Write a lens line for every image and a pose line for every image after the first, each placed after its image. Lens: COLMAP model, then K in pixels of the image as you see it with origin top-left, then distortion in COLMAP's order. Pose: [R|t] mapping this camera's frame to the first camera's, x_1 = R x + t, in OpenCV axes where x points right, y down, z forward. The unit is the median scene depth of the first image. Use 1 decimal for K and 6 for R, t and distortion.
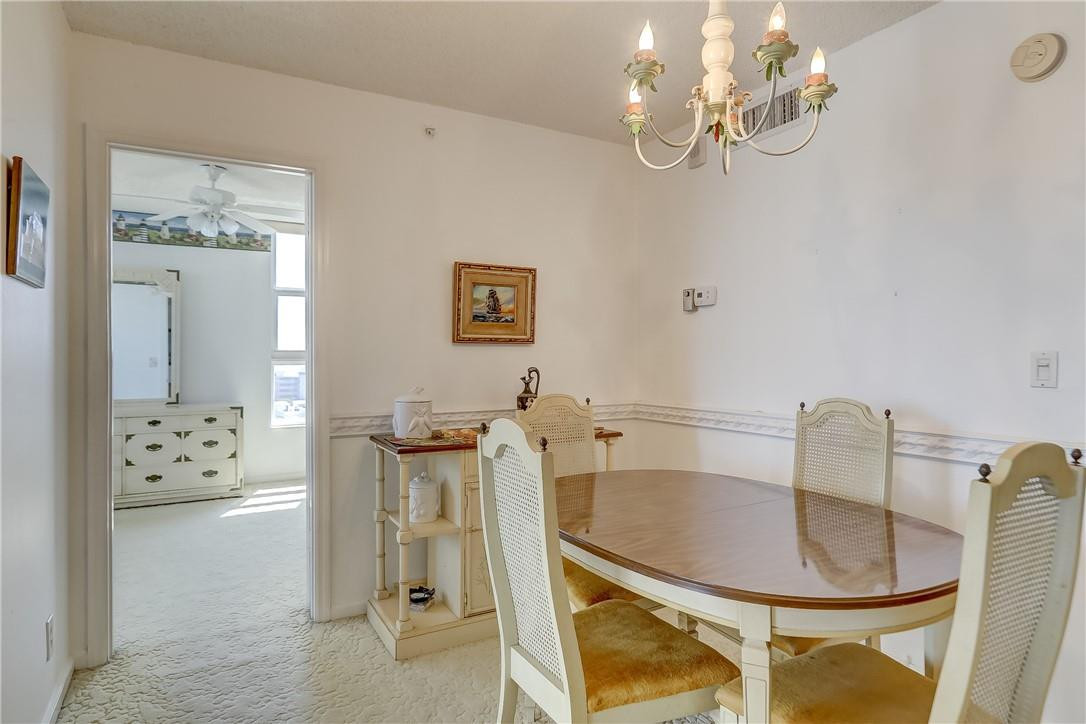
lens RADIAL K [[615.3, 0, 541.0], [0, 615.3, 353.6], [0, 0, 1]] dist [0.001555, 0.001673]
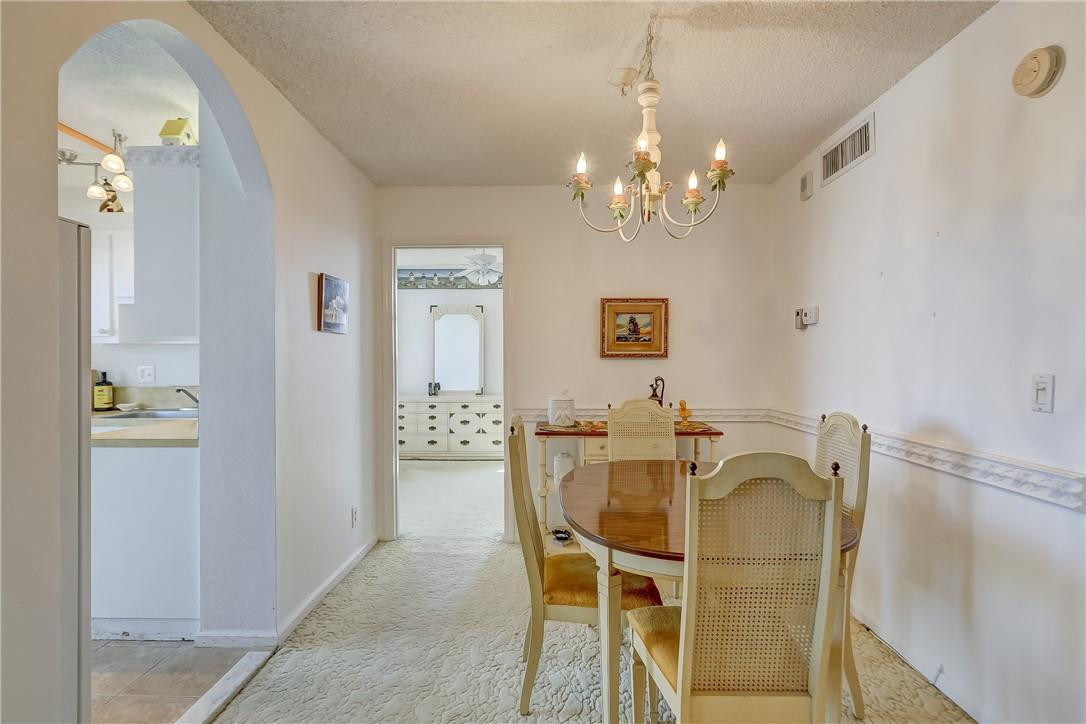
lens RADIAL K [[533.4, 0, 547.2], [0, 533.4, 360.4], [0, 0, 1]] dist [-0.002514, 0.000217]
pose [[0.863136, 0.002238, -0.504966, 0.349034], [0.002236, 0.999963, 0.008254, -0.021719], [0.504966, -0.008254, 0.863099, -0.074606]]
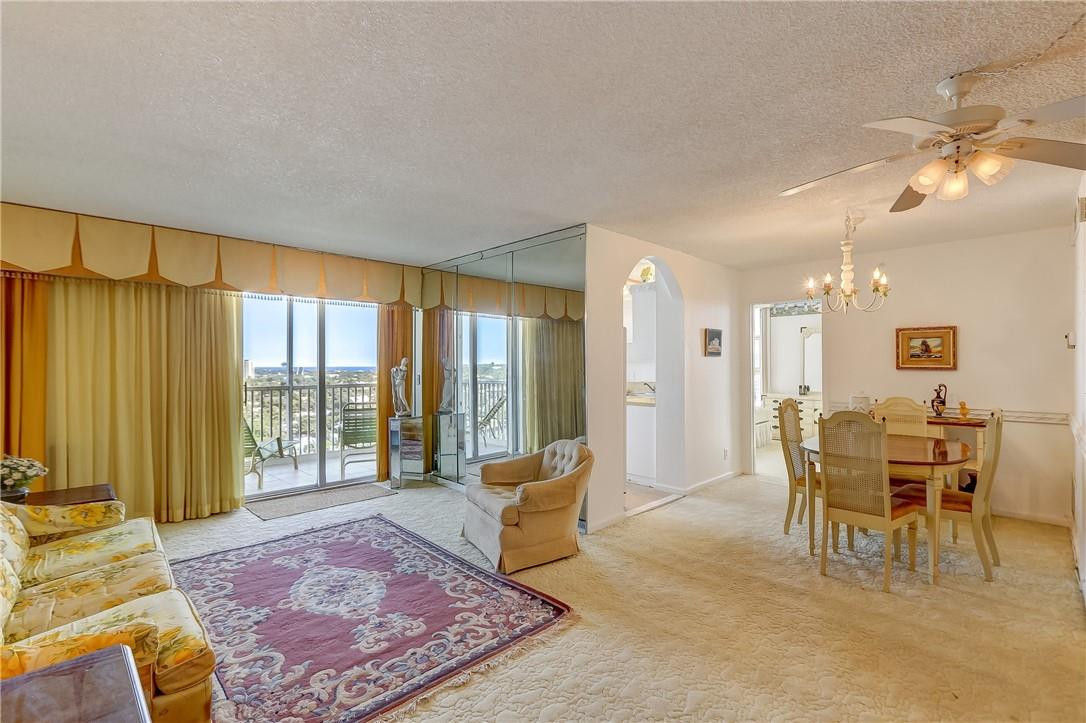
lens RADIAL K [[489.0, 0, 543.0], [0, 489.0, 361.5], [0, 0, 1]] dist [0.005438, 0.001270]
pose [[0.251653, -0.003777, -0.967810, 1.075302], [0.006918, 0.999974, -0.002104, -0.047845], [0.967793, -0.006165, 0.251672, -0.470799]]
